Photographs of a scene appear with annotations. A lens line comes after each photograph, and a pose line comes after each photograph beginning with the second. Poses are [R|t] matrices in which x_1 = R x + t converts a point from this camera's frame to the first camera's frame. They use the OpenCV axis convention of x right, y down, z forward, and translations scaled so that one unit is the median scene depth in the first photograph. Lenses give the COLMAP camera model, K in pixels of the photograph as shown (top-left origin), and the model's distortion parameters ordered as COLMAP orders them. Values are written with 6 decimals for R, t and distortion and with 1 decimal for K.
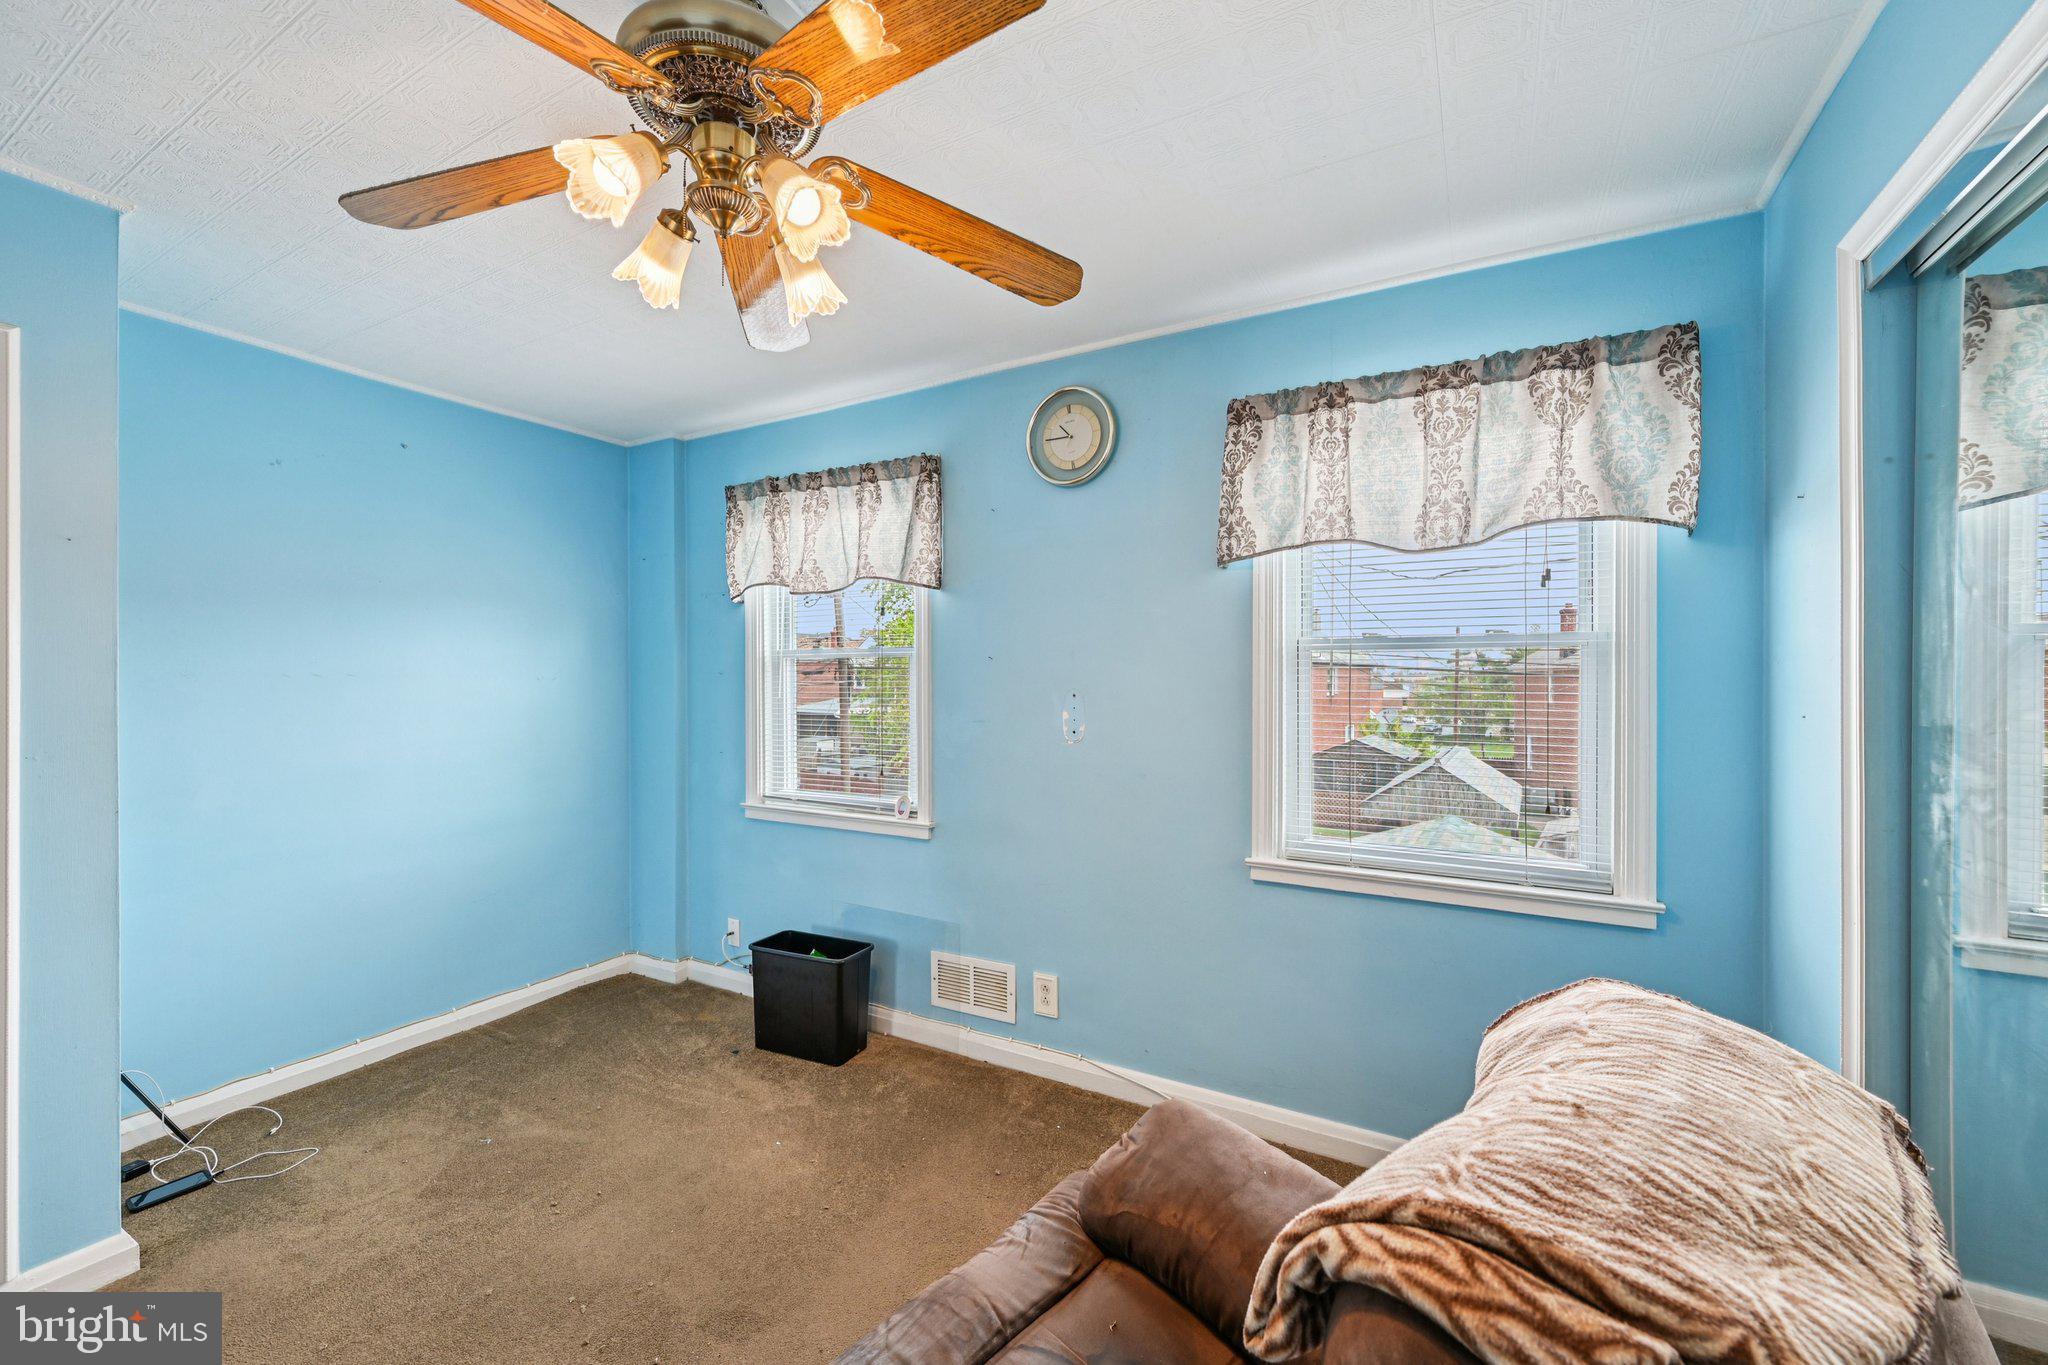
lens RADIAL K [[810.7, 0, 1025.4], [0, 810.7, 684.3], [0, 0, 1]] dist [0.000465, 0.000457]
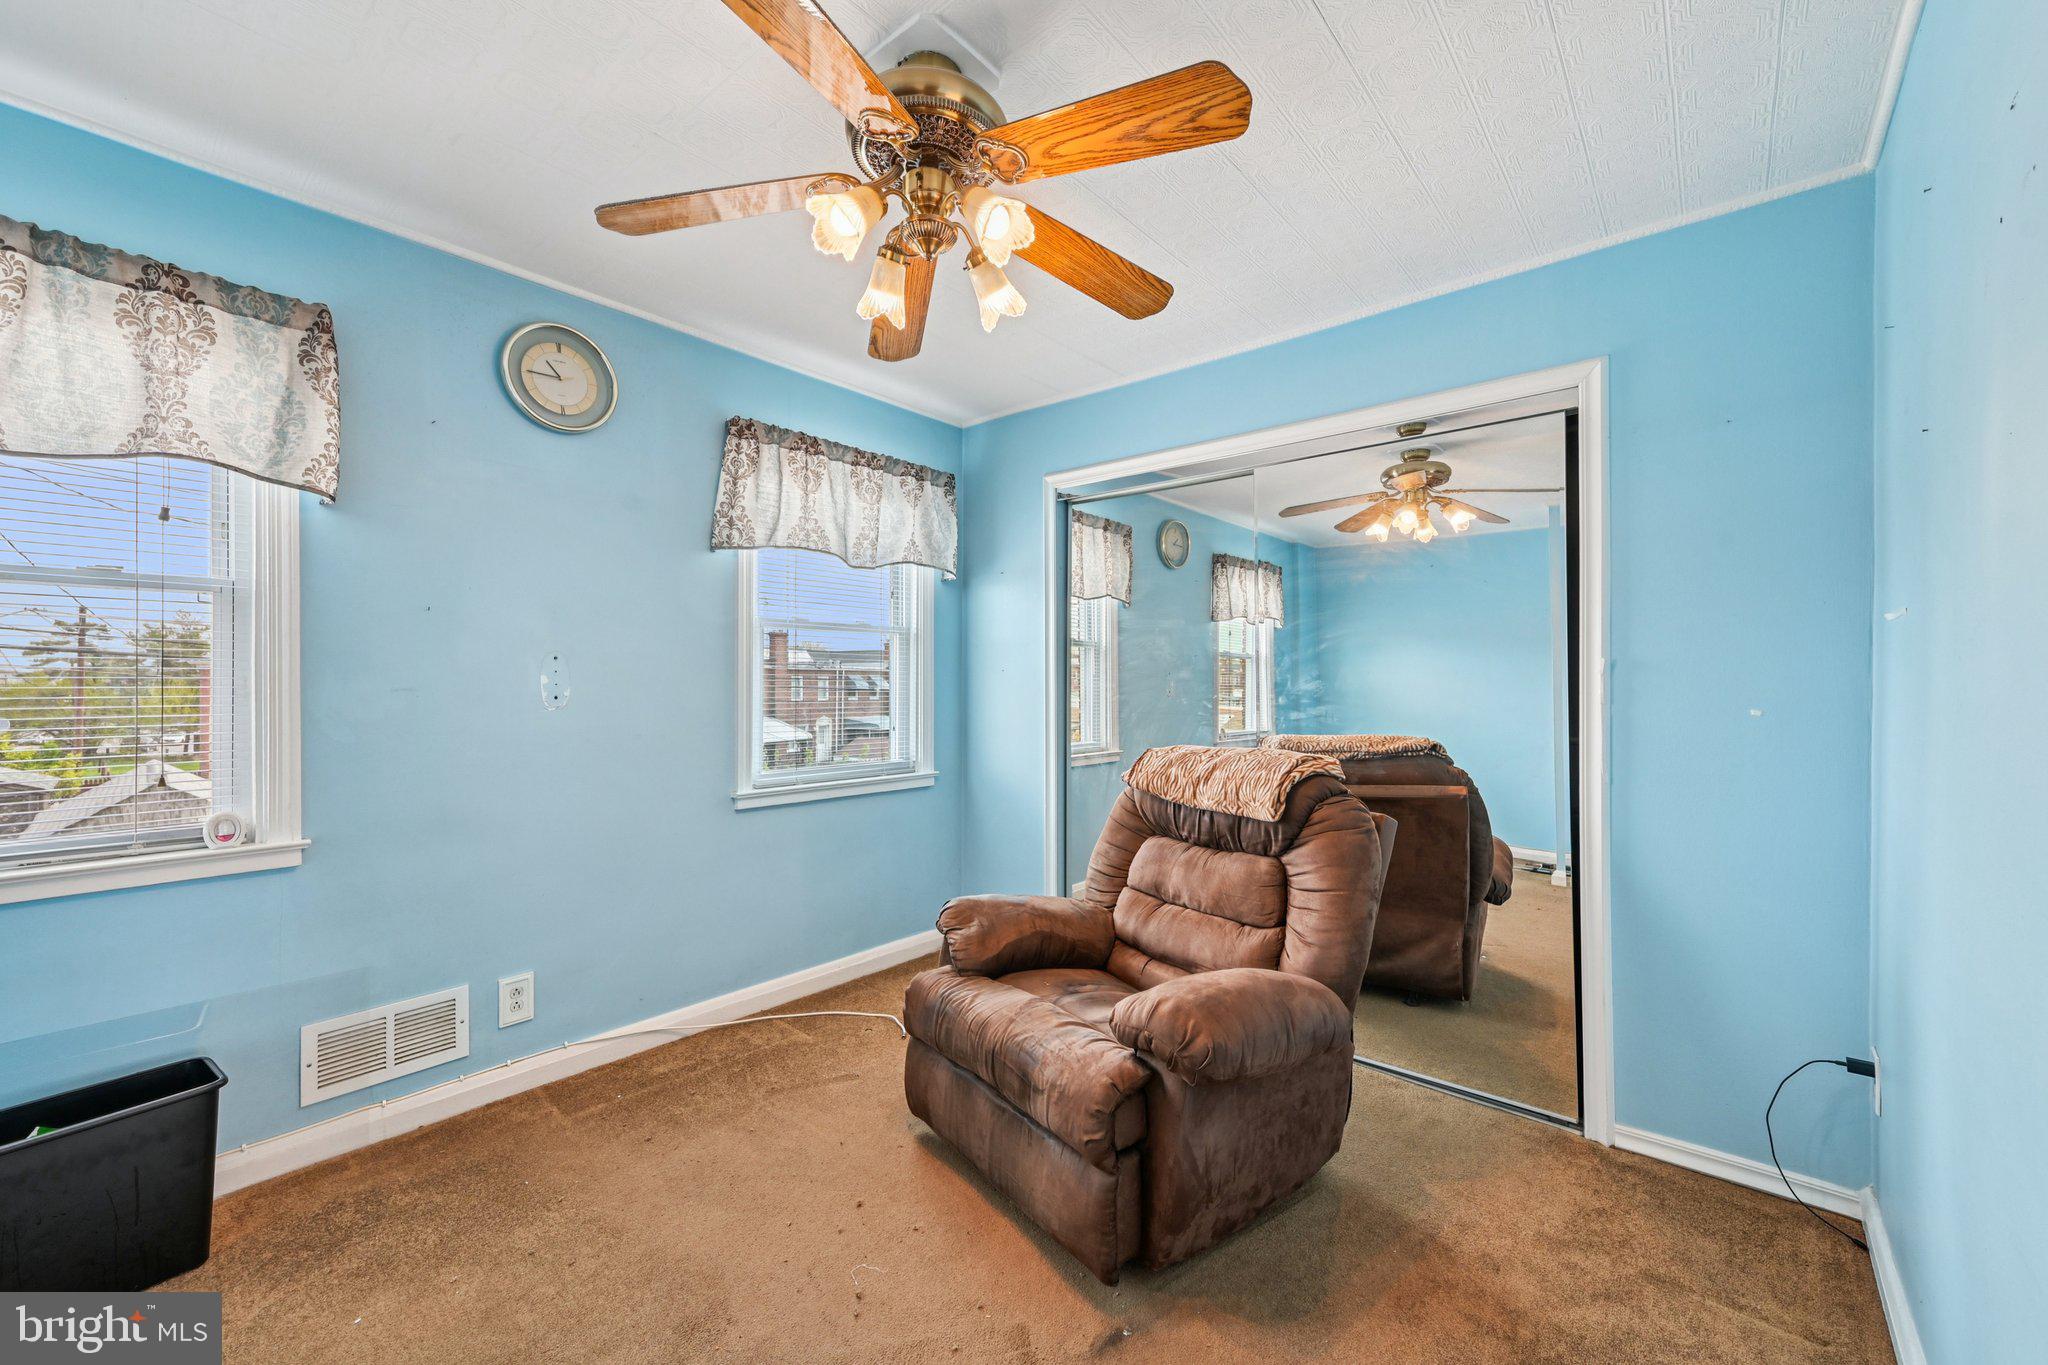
lens RADIAL K [[810.7, 0, 1019.5], [0, 810.7, 679.7], [0, 0, 1]] dist [0.000465, 0.000457]
pose [[0.200046, 0.001670, 0.979785, -0.781861], [0.002407, 0.999995, -0.002196, 0.044393], [-0.979784, 0.002798, 0.200041, 0.314821]]
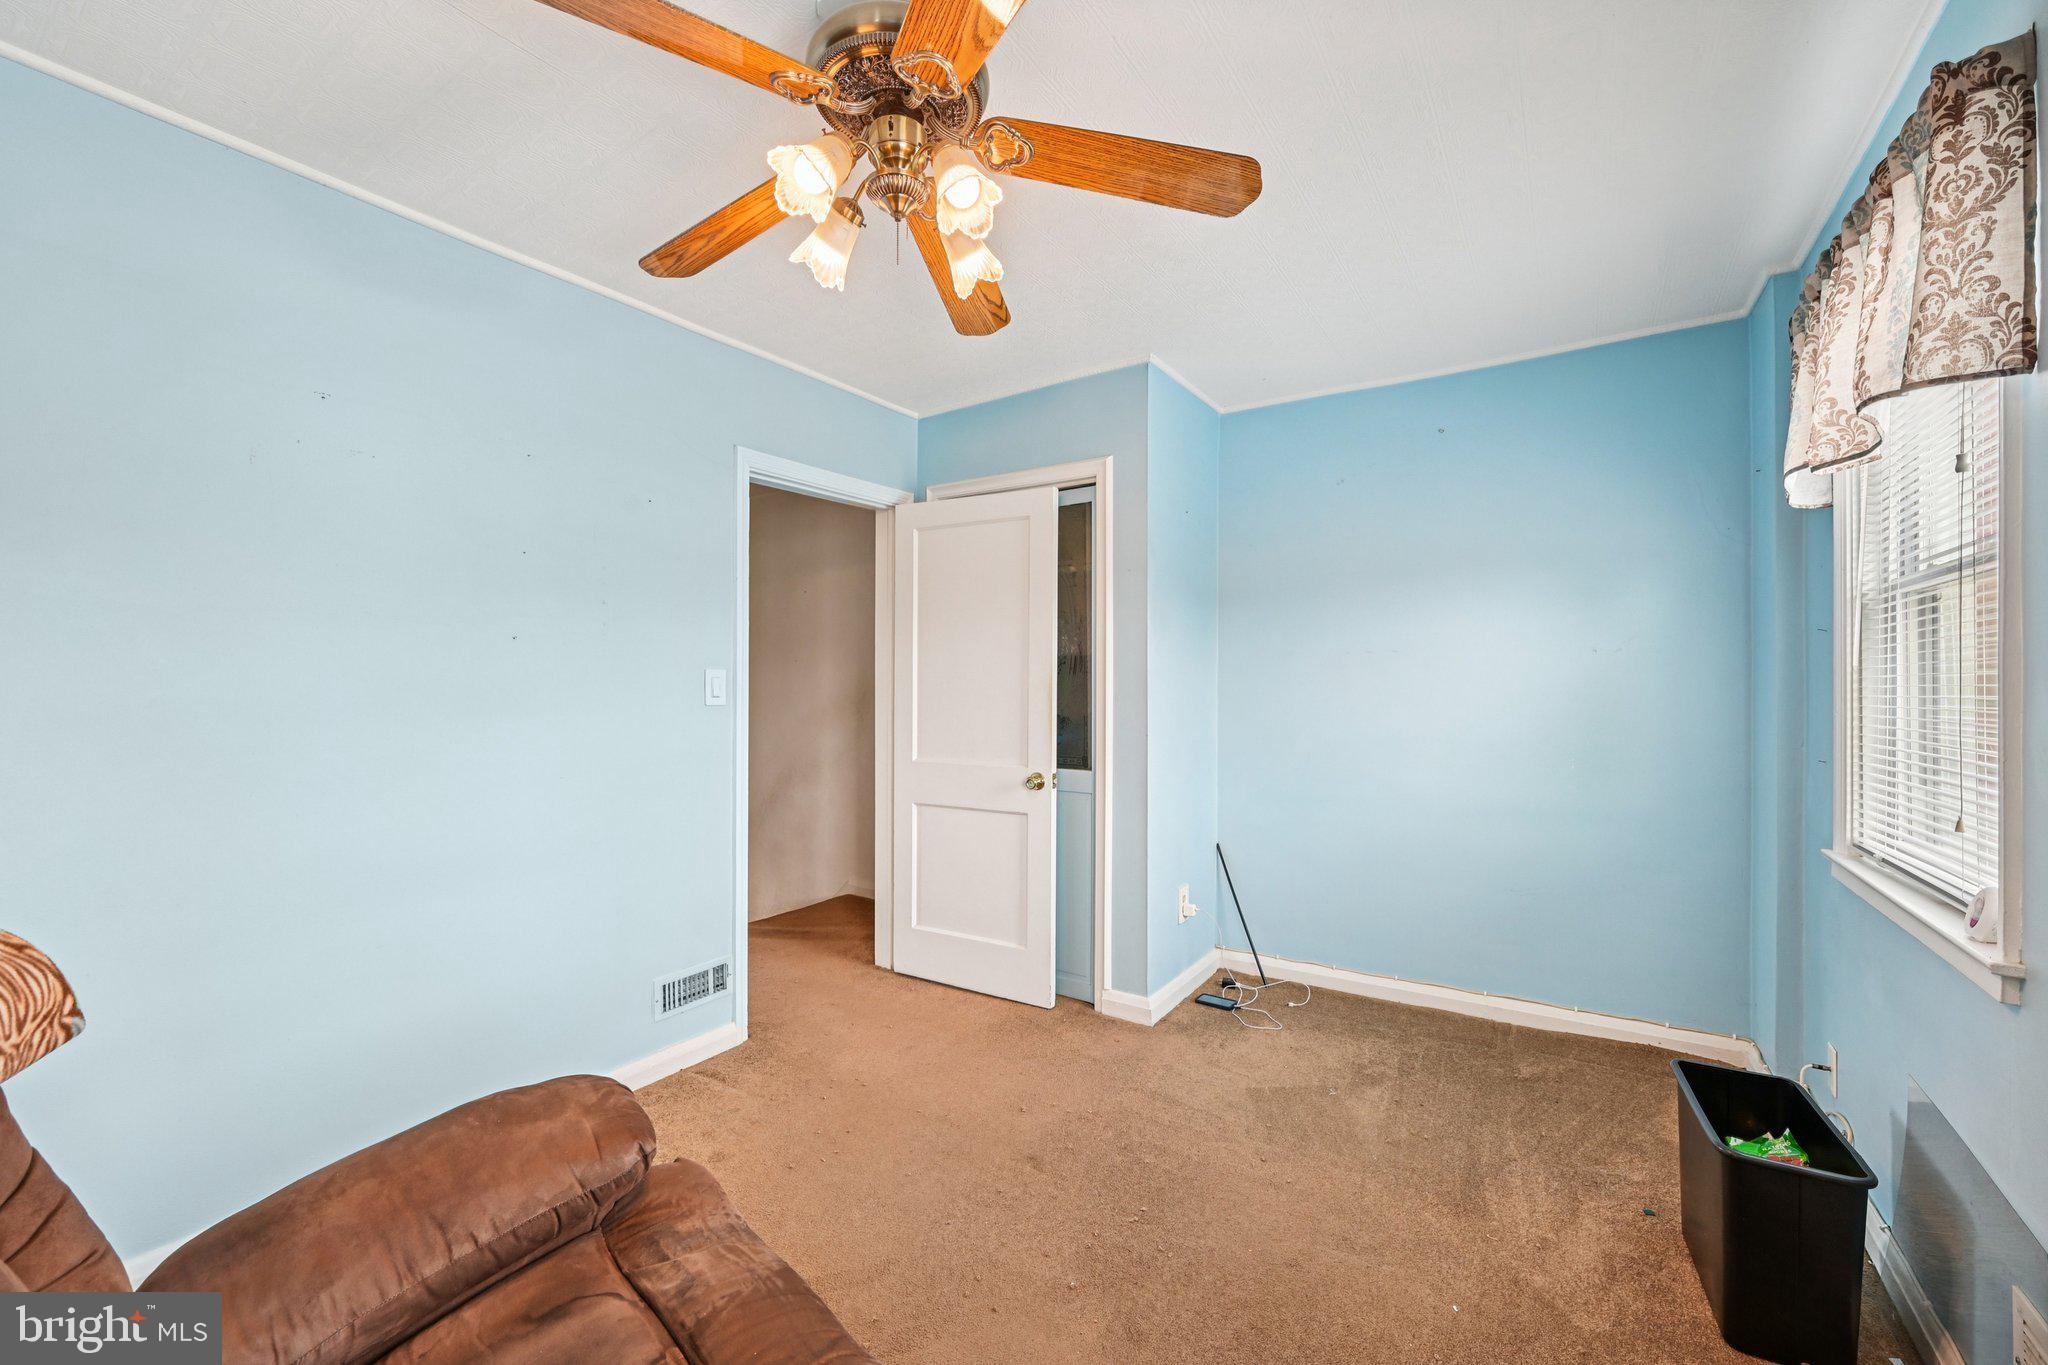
lens RADIAL K [[810.7, 0, 1028.9], [0, 810.7, 684.0], [0, 0, 1]] dist [0.000465, 0.000457]
pose [[-0.068251, -0.002523, -0.997665, 0.367575], [-0.003499, 0.999991, -0.002289, 0.042196], [0.997662, 0.003335, -0.068259, 0.633640]]
